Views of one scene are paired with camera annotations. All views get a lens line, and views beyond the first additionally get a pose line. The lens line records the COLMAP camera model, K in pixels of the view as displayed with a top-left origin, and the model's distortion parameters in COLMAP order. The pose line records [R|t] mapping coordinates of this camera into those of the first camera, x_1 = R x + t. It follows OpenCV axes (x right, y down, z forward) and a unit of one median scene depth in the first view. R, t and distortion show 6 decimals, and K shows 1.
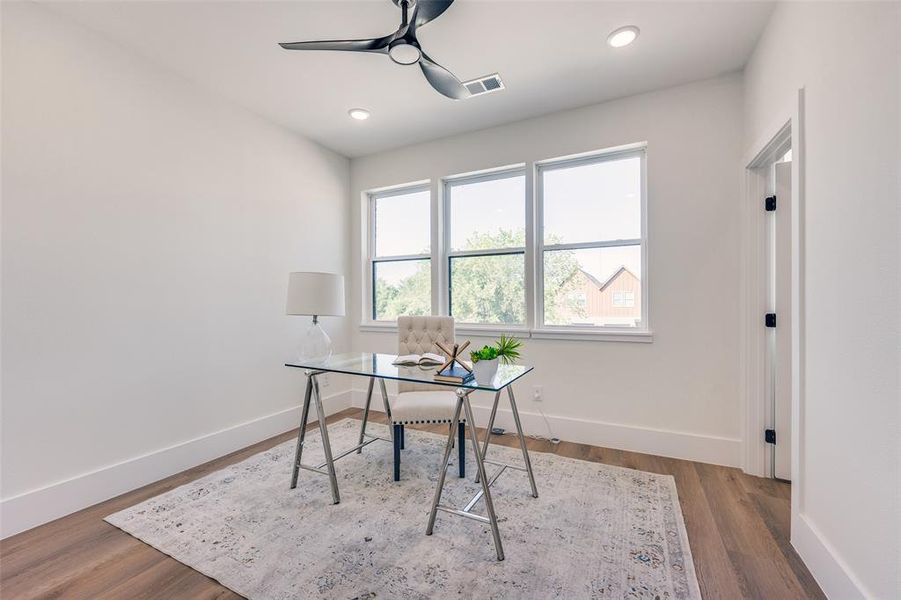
lens RADIAL K [[370.1, 0, 445.8], [0, 370.1, 300.6], [0, 0, 1]] dist [-0.001172, -0.000138]
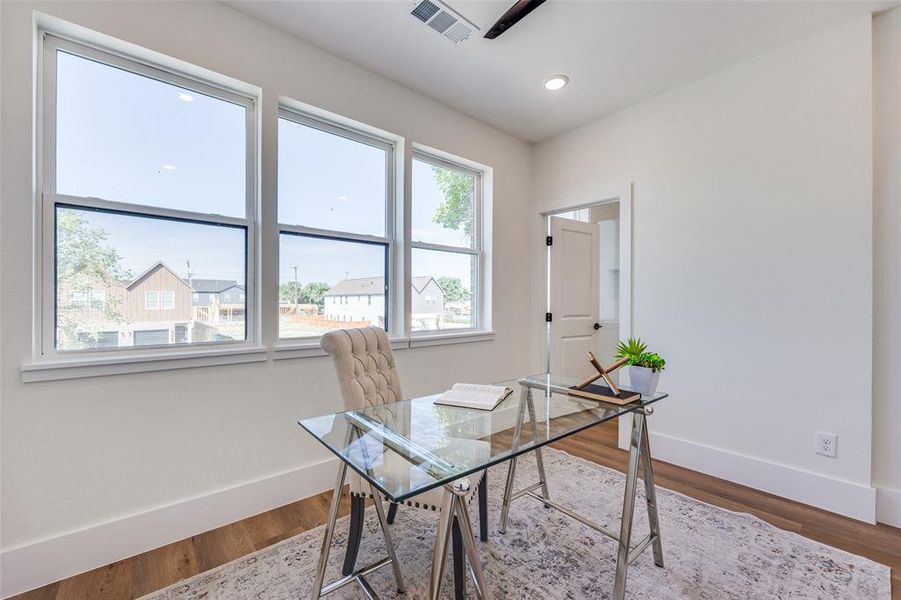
lens RADIAL K [[370.1, 0, 445.8], [0, 370.1, 300.6], [0, 0, 1]] dist [-0.001172, -0.000138]
pose [[0.390914, 0.009812, 0.920375, -0.555044], [-0.005958, 0.999949, -0.008130, -0.000120], [-0.920408, -0.002305, 0.390953, 0.635149]]
